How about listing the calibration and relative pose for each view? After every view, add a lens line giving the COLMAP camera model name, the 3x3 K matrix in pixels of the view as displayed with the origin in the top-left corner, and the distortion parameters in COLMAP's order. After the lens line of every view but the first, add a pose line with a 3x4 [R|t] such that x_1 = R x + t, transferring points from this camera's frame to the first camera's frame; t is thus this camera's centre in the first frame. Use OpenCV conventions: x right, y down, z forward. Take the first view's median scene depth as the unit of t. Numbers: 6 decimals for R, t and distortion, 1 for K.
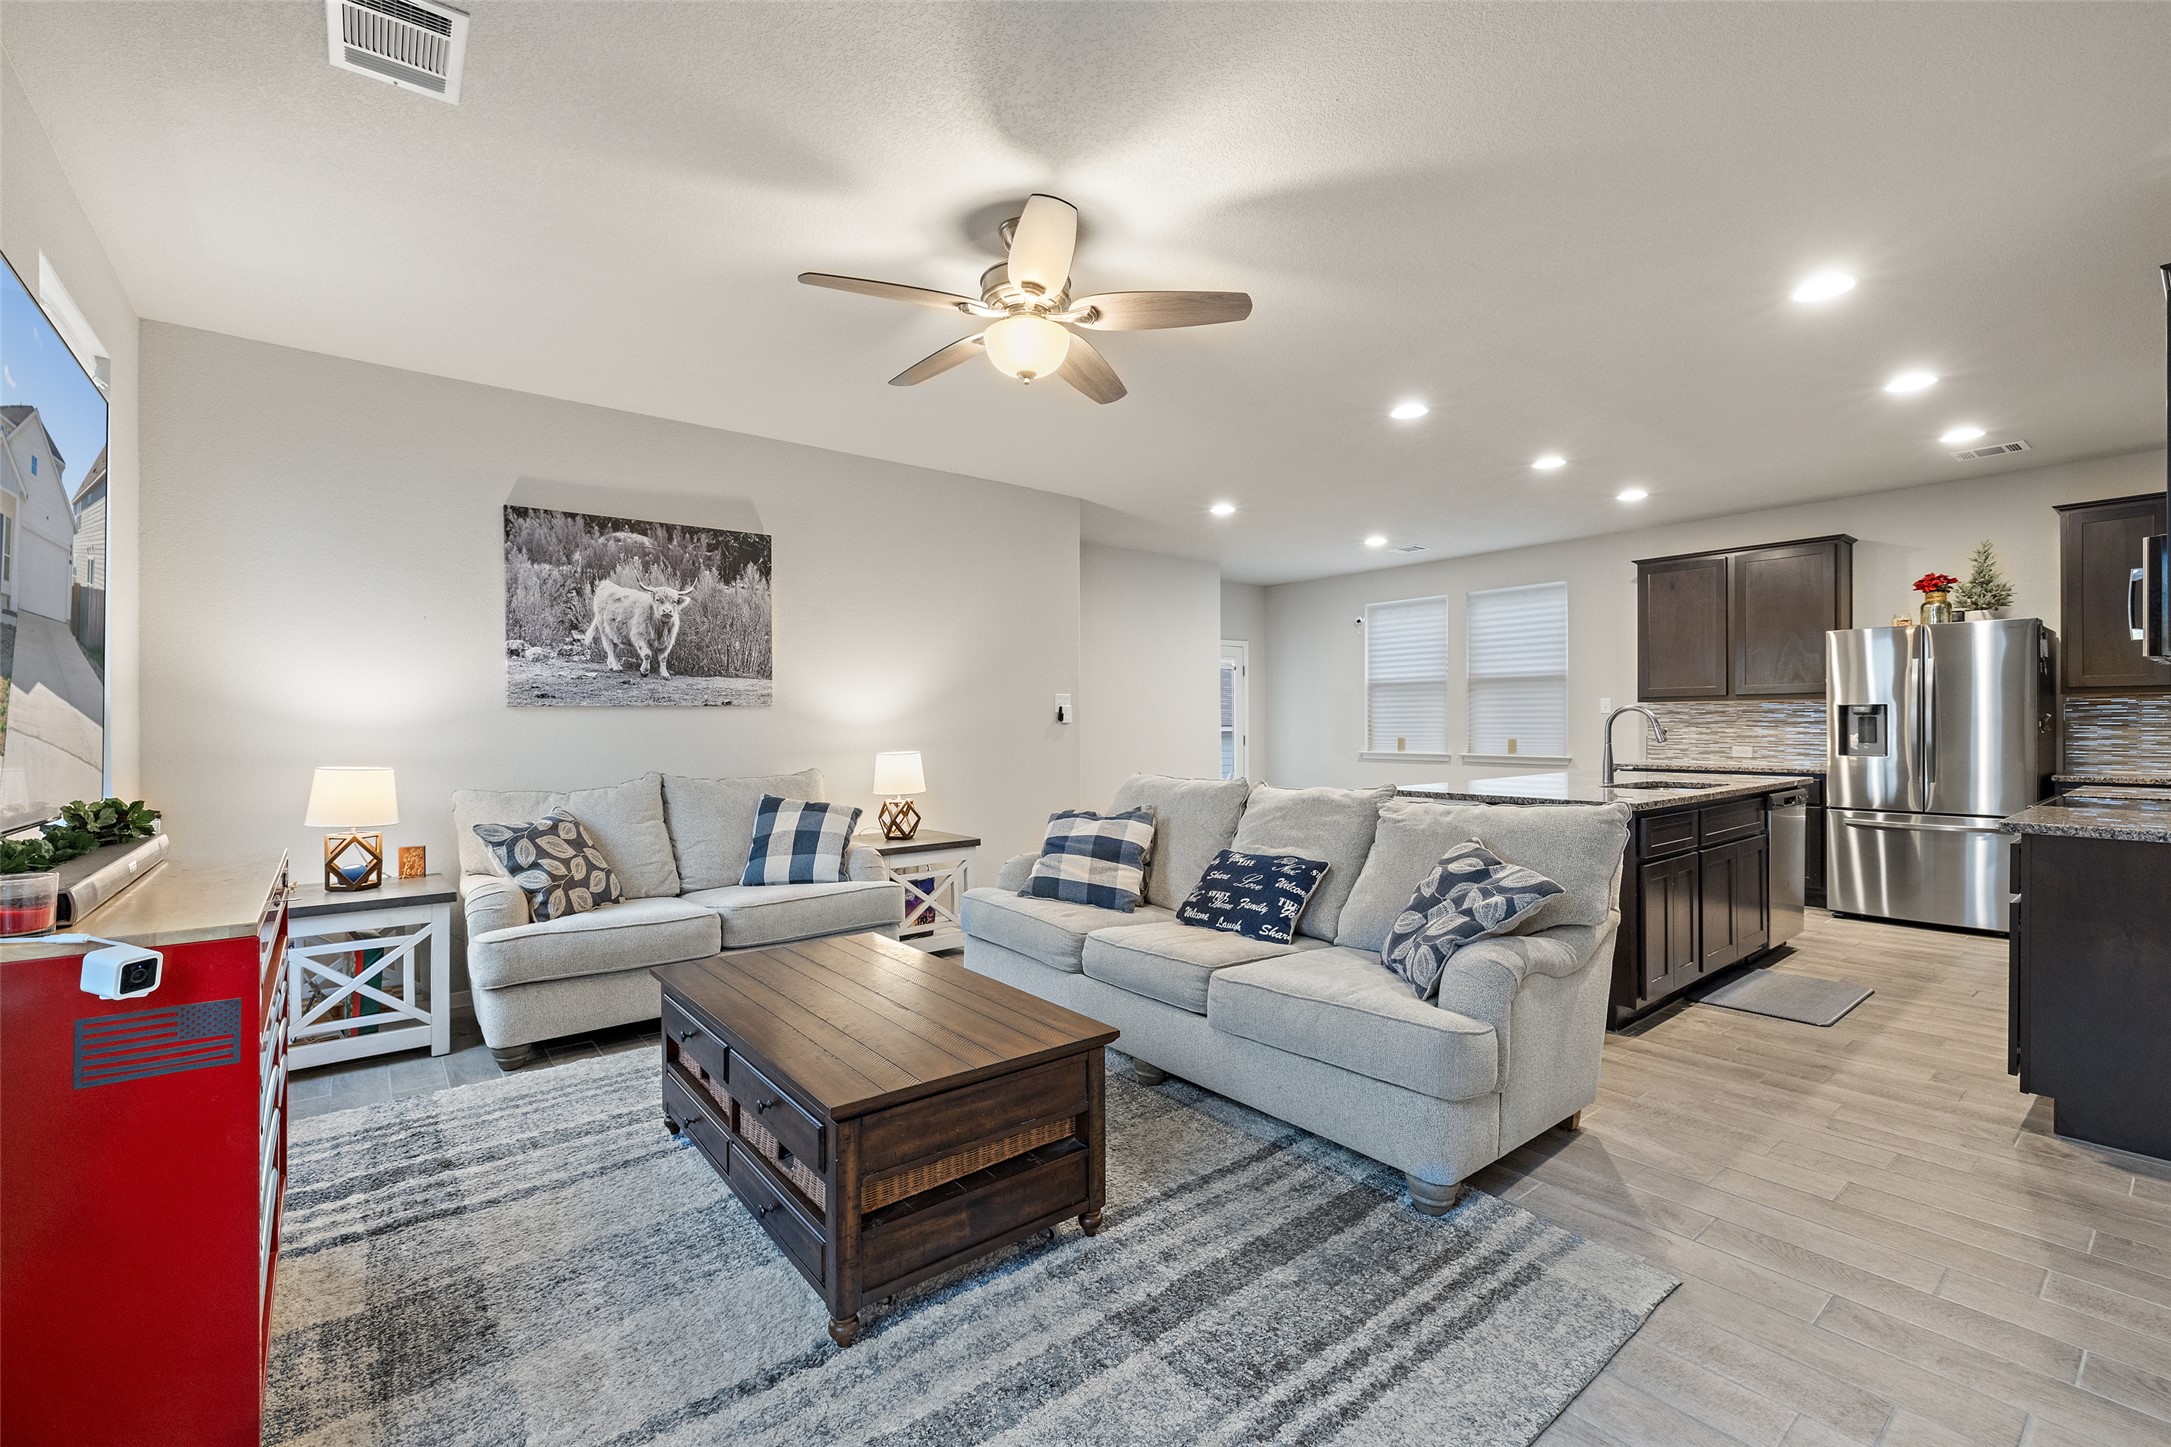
lens RADIAL K [[915.8, 0, 1085.5], [0, 915.8, 723.5], [0, 0, 1]] dist [0.000653, 0.001021]
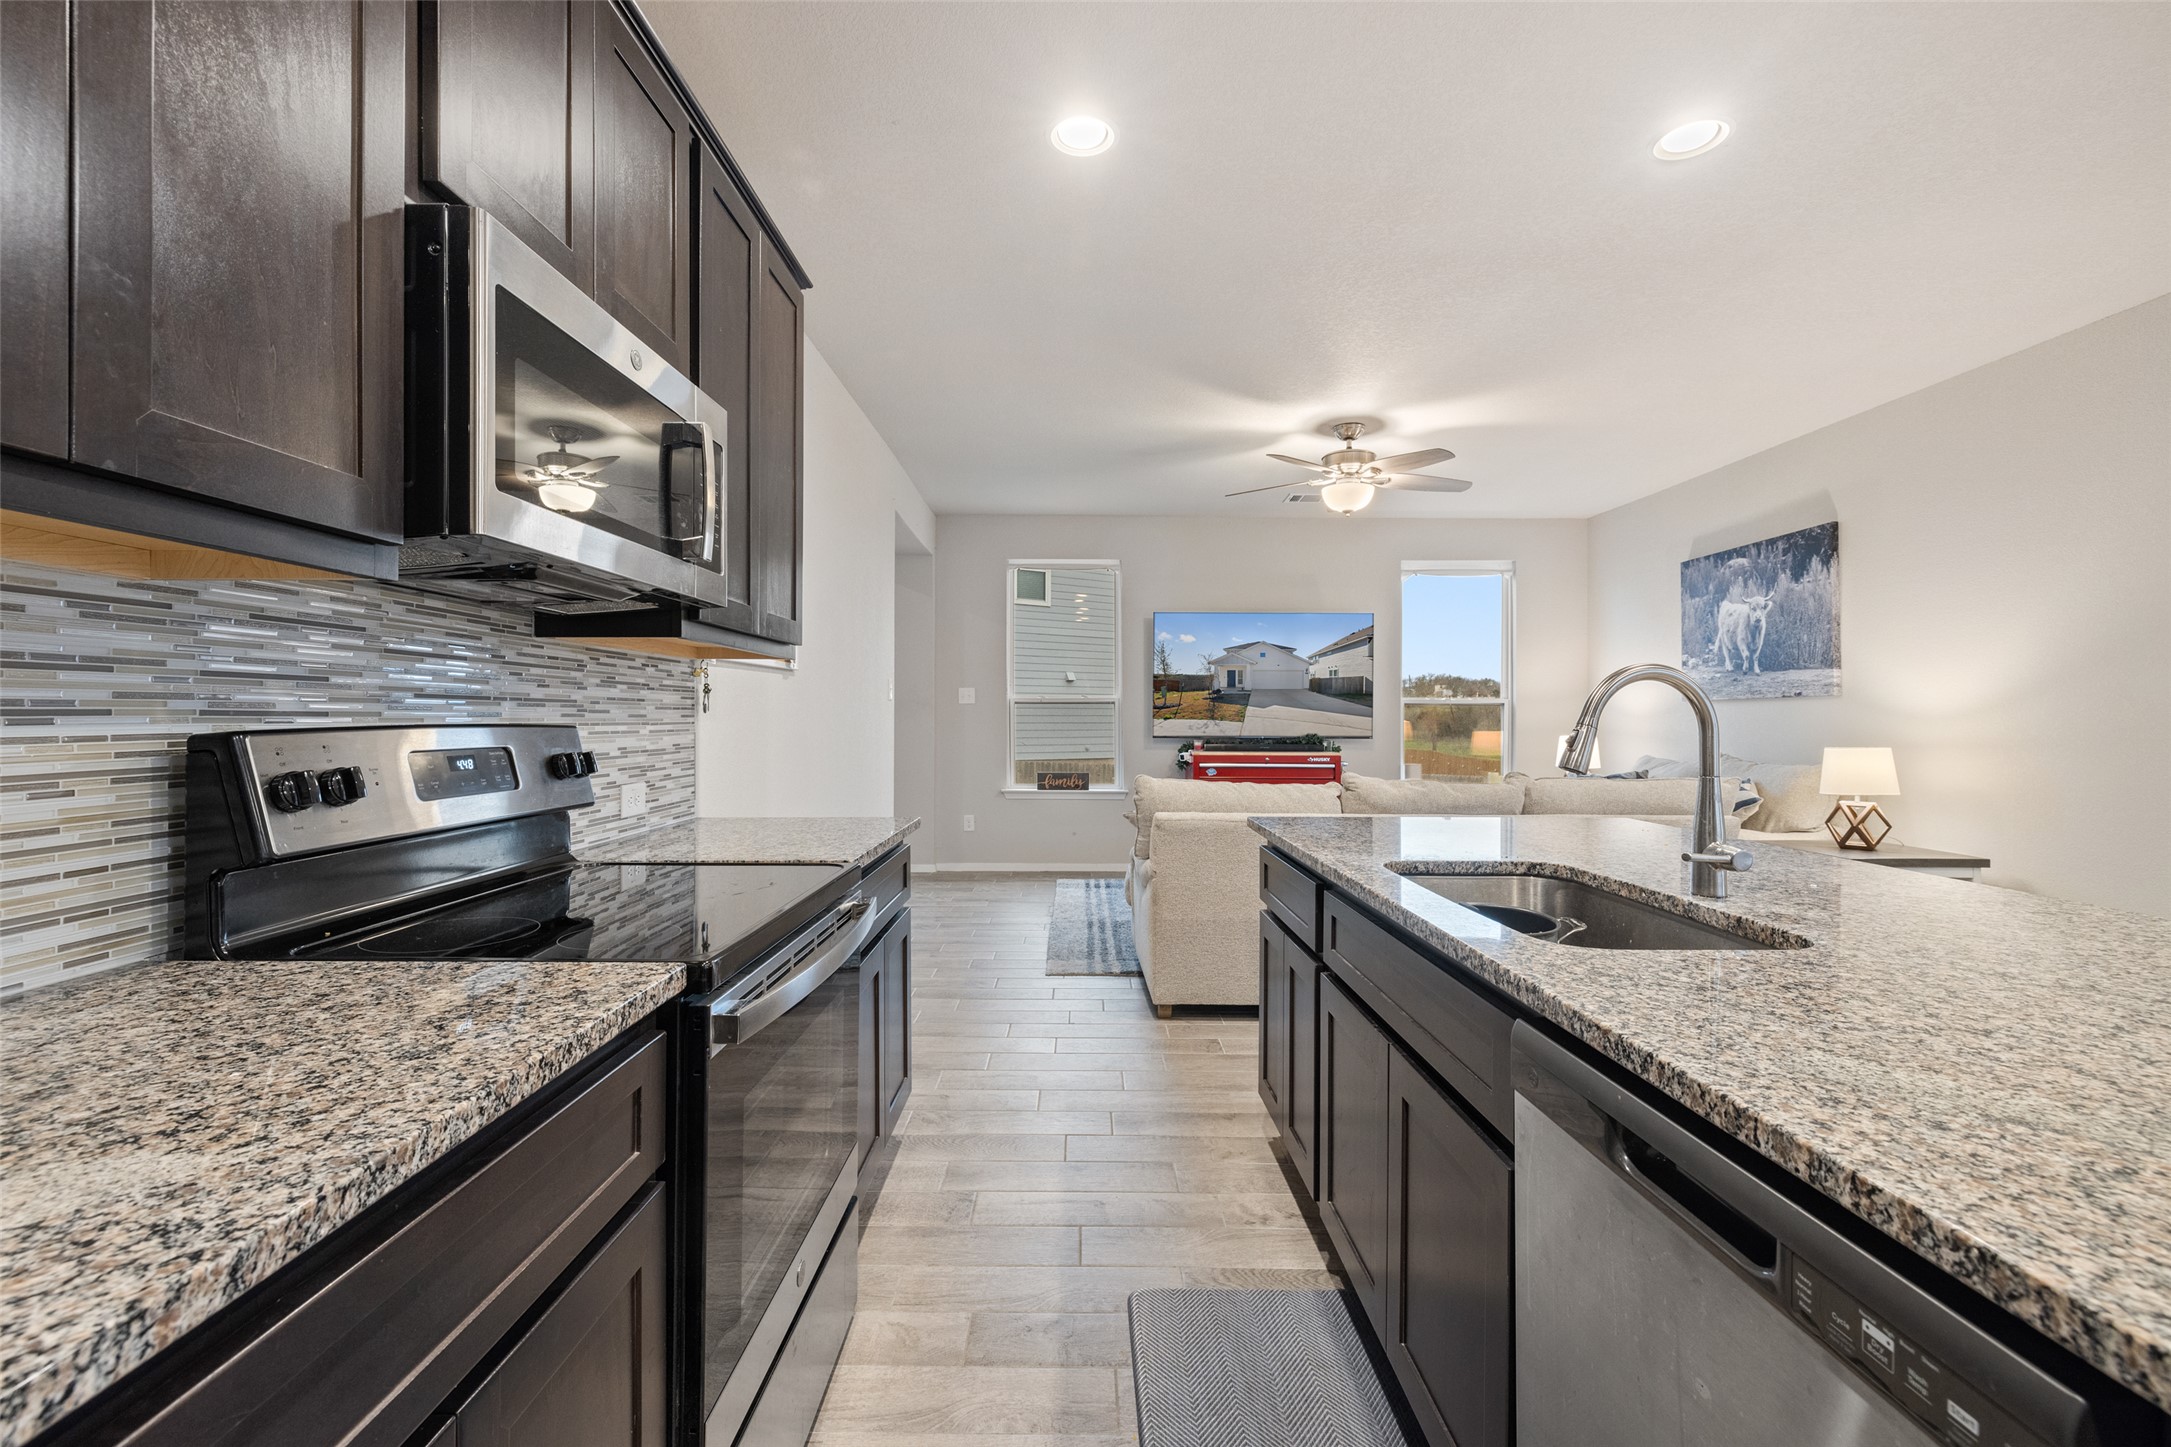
lens RADIAL K [[961.1, 0, 1085.5], [0, 961.1, 723.5], [0, 0, 1]] dist [0.000355, 0.000188]
pose [[-0.628450, 0.011389, -0.777767, 1.249282], [0.002913, 0.999920, 0.012288, -0.005052], [0.777845, 0.005457, -0.628433, 1.329642]]
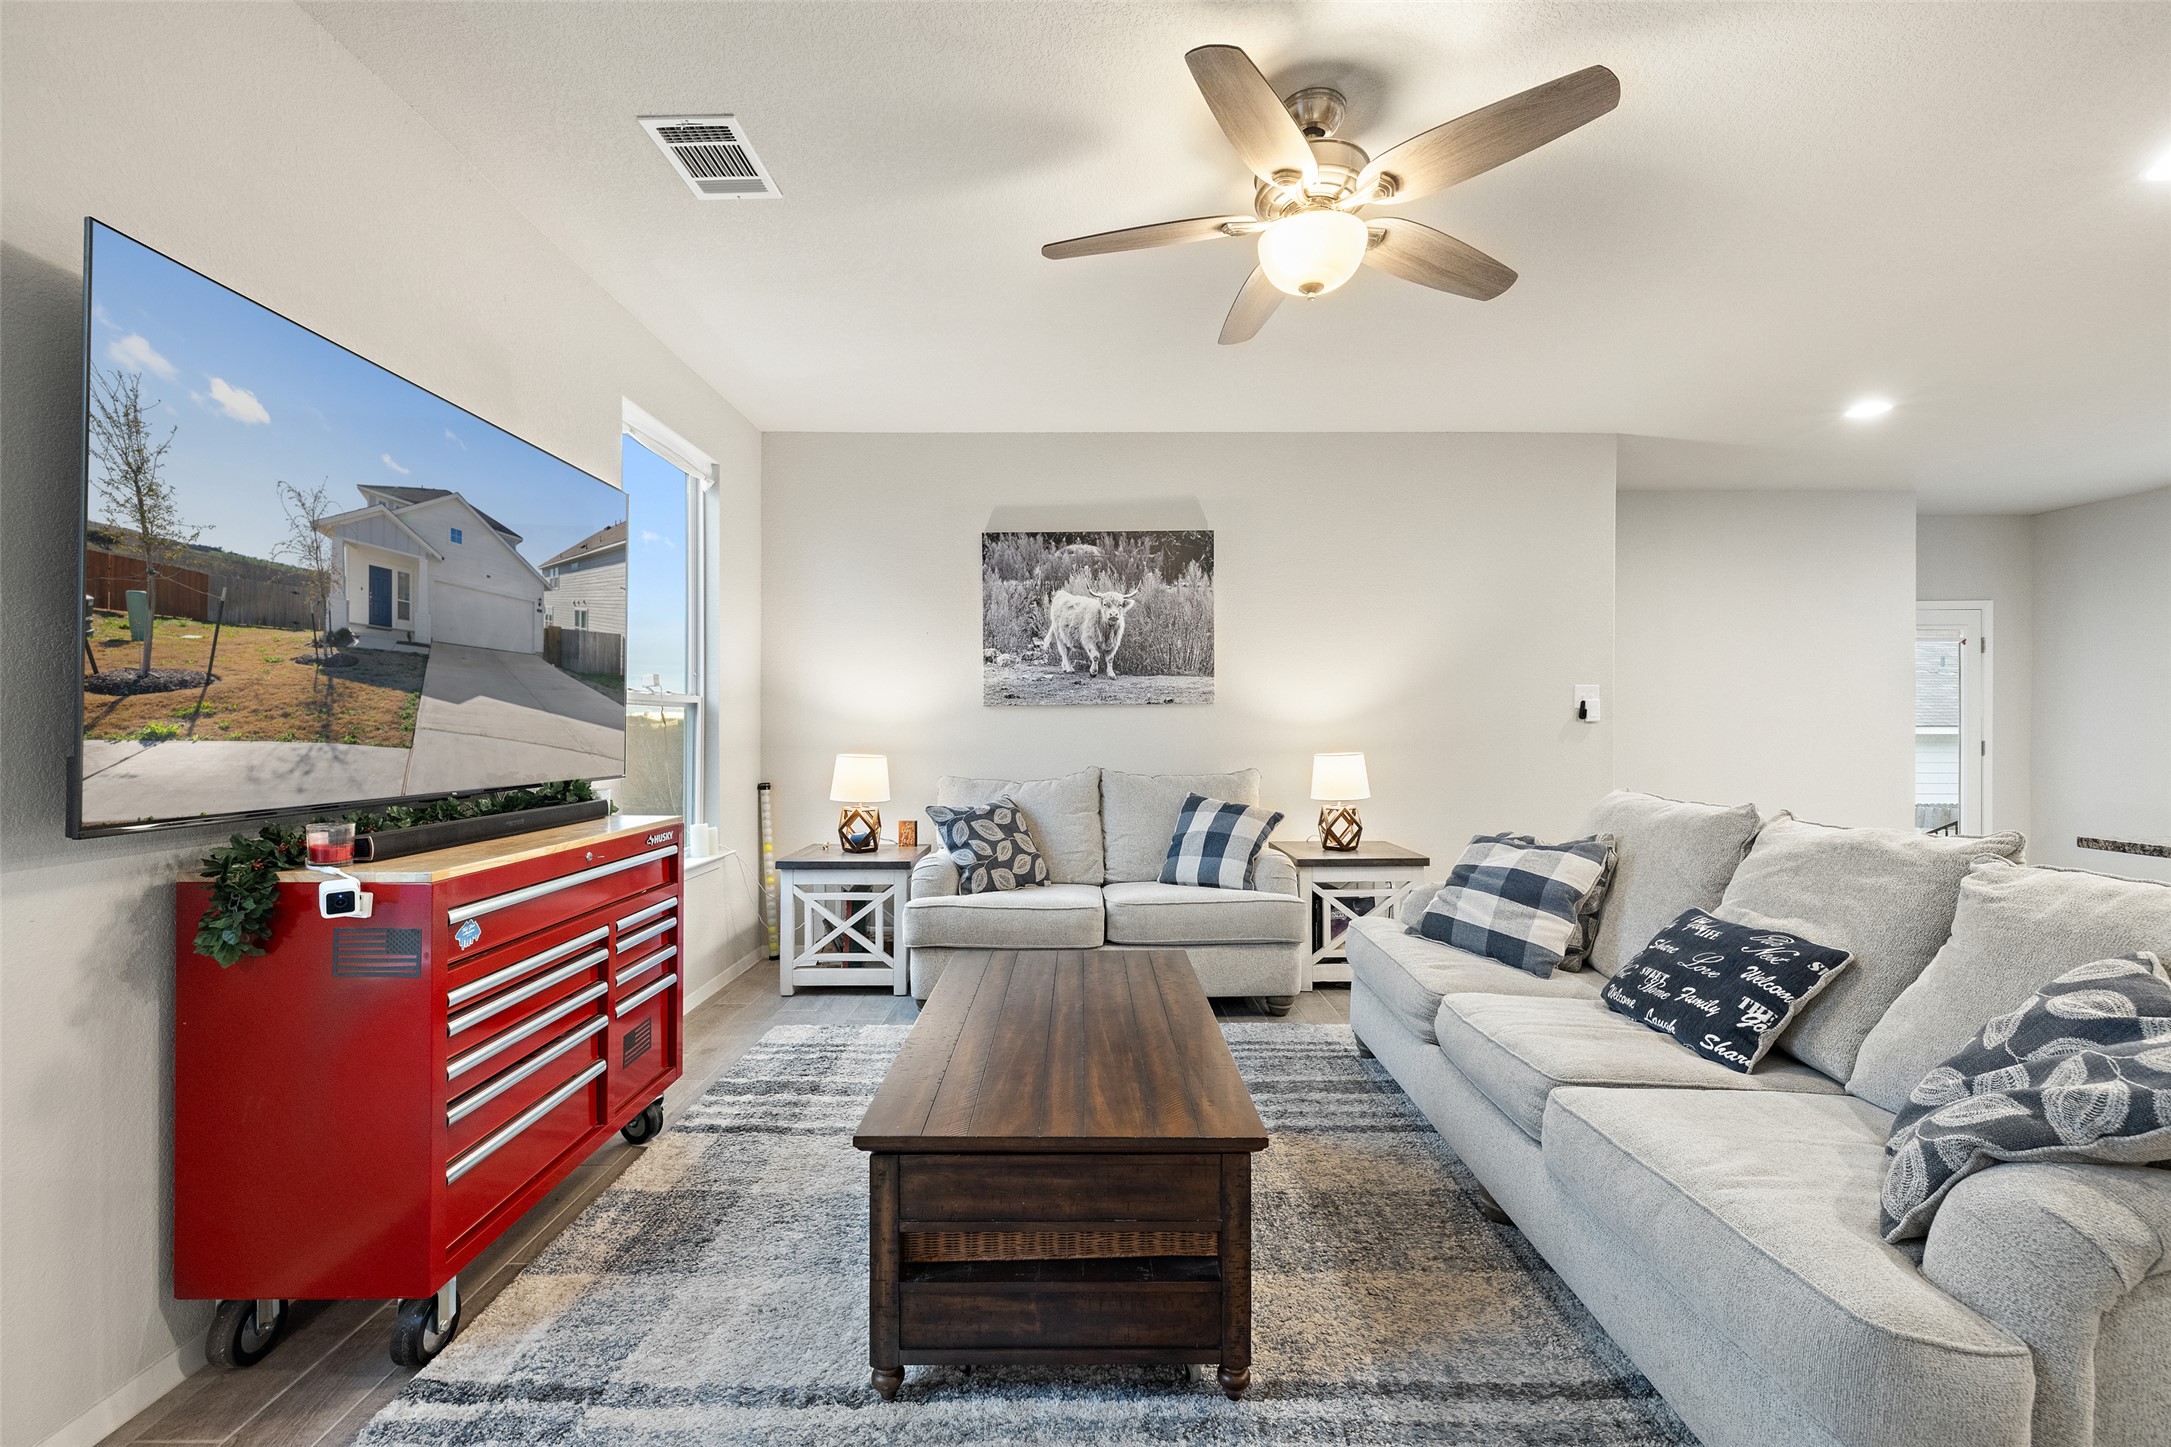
lens RADIAL K [[915.8, 0, 1085.5], [0, 915.8, 723.5], [0, 0, 1]] dist [0.000653, 0.001021]
pose [[0.784844, 0.003893, -0.619681, 0.207937], [-0.002354, 0.999992, 0.003300, -0.000504], [0.619688, -0.001132, 0.784847, 0.182054]]
